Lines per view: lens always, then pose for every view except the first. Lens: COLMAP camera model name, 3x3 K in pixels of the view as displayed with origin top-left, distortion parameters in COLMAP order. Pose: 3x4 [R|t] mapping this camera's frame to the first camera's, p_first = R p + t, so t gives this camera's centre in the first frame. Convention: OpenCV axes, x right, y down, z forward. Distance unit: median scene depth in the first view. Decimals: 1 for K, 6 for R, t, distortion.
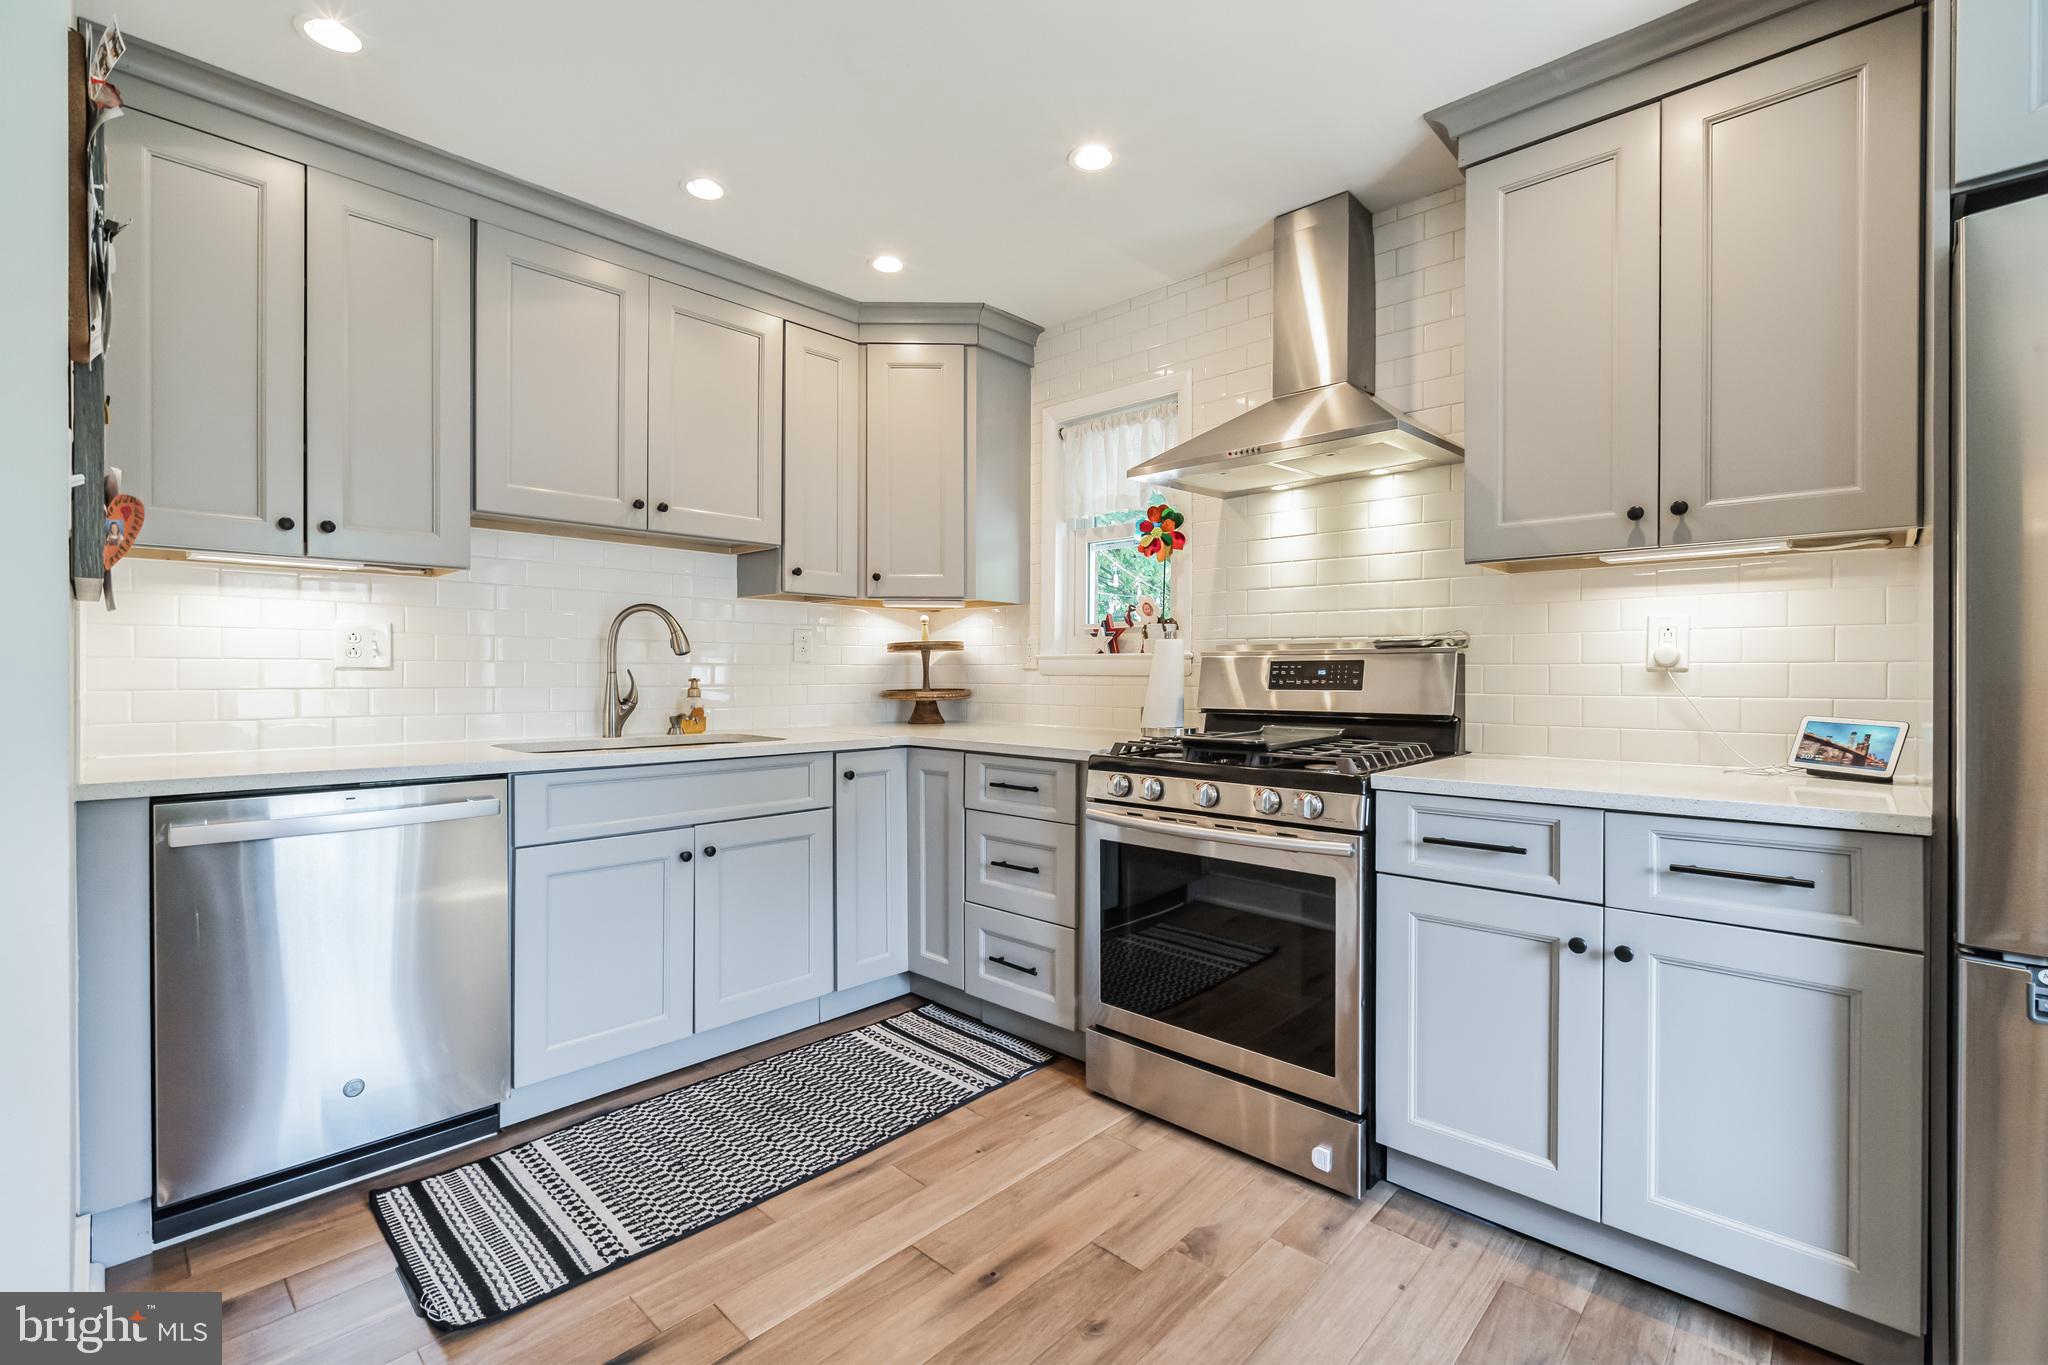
lens RADIAL K [[901.1, 0, 1024.0], [0, 901.1, 682.5], [0, 0, 1]] dist [-0.004115, -0.000380]
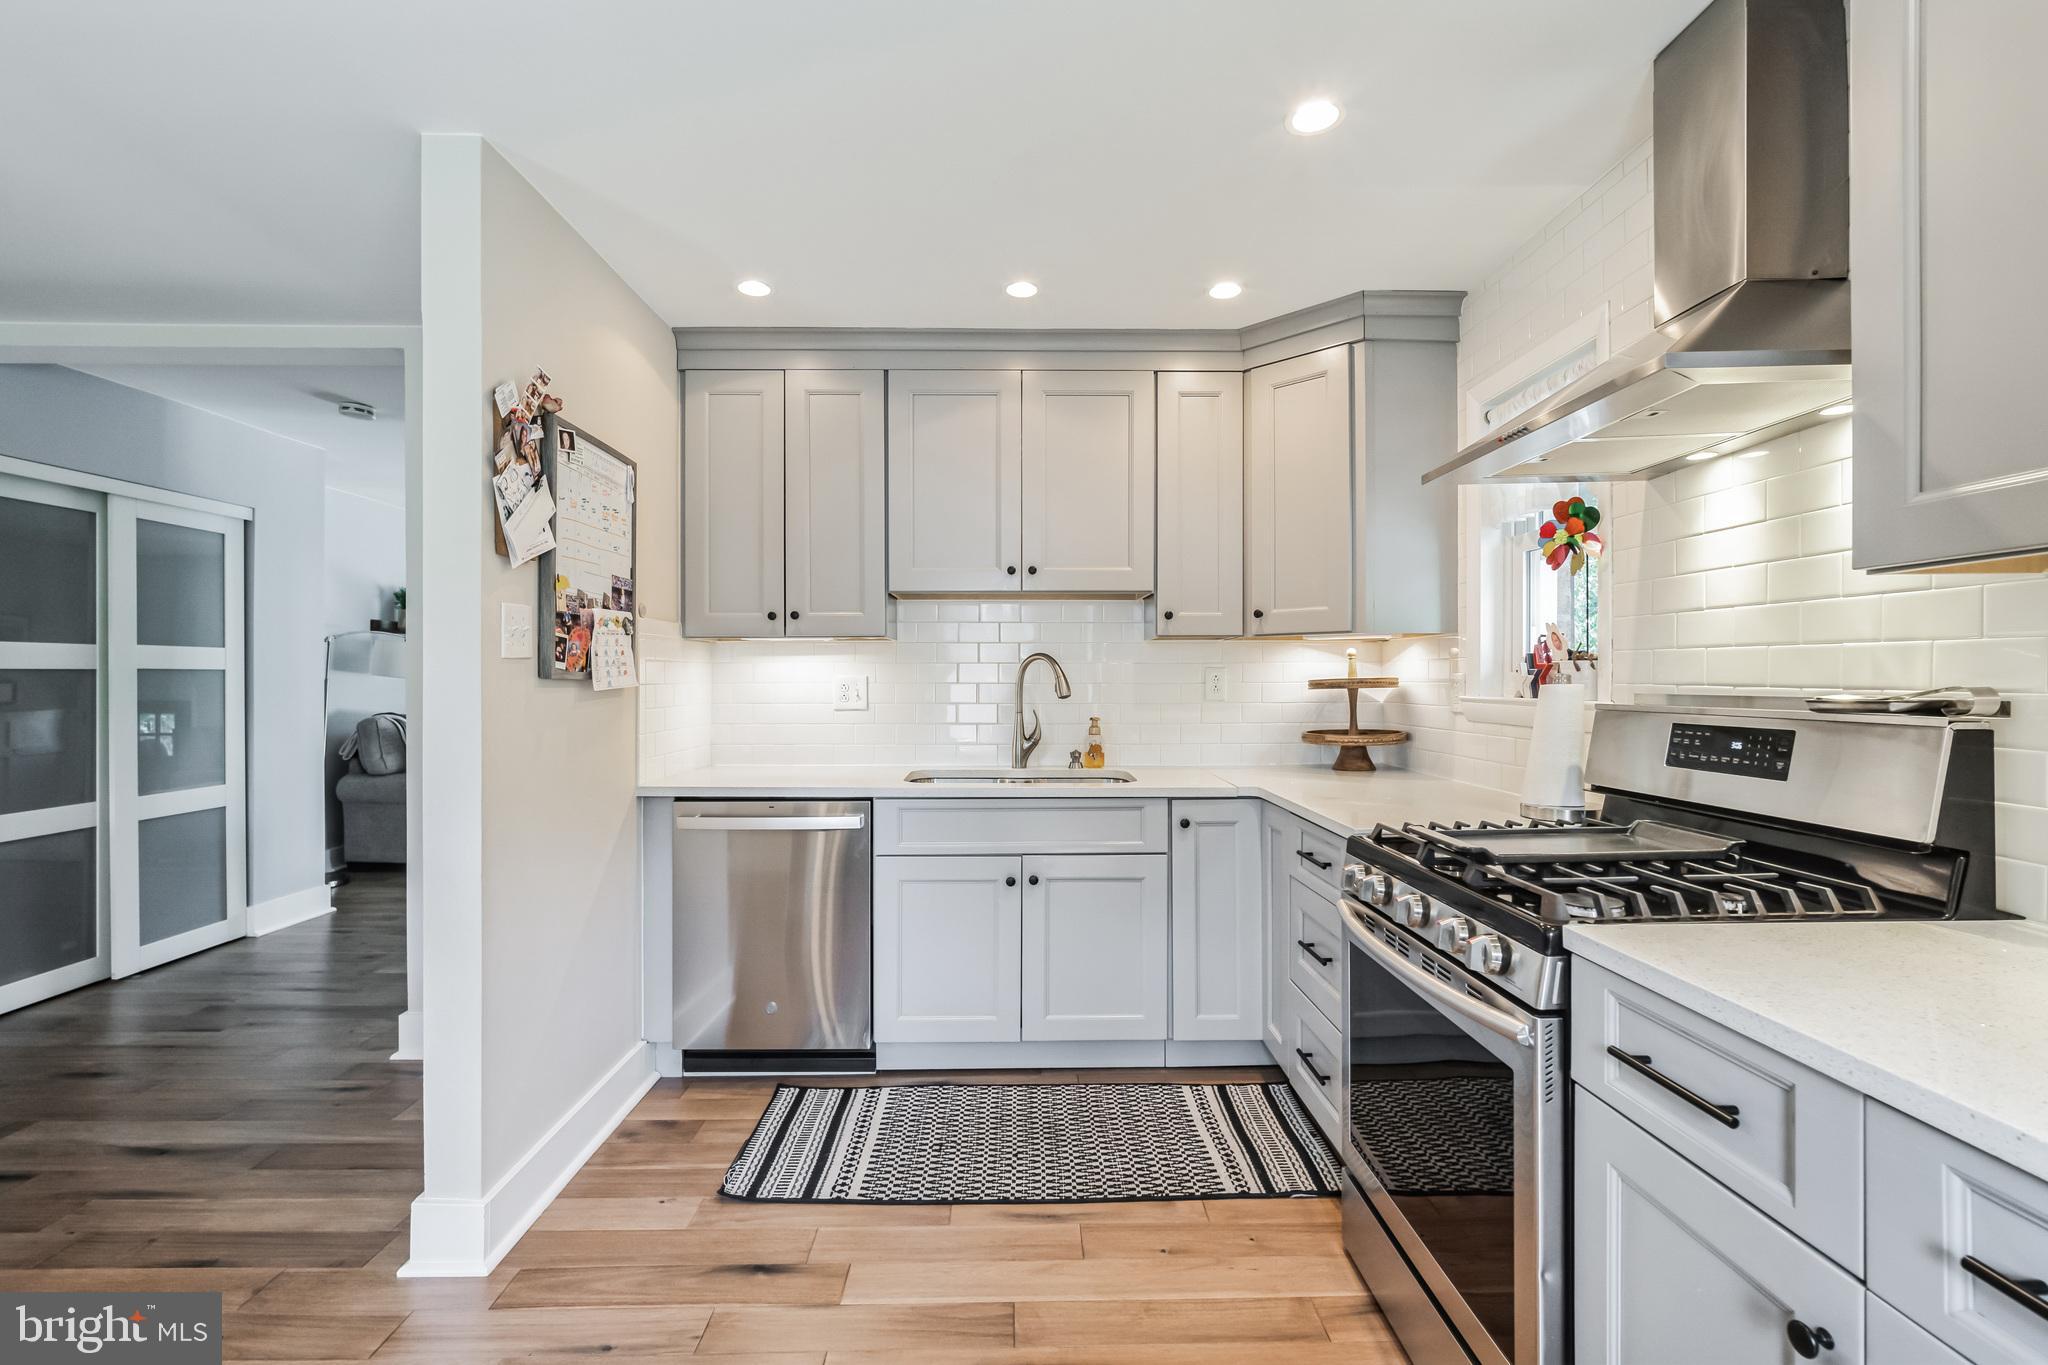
lens RADIAL K [[905.1, 0, 1024.0], [0, 905.1, 682.5], [0, 0, 1]] dist [-0.012331, 0.000063]
pose [[0.698994, 0.000026, -0.715128, 0.425742], [-0.005067, 0.999975, -0.004916, -0.049025], [0.715110, 0.007060, 0.698977, 0.203774]]
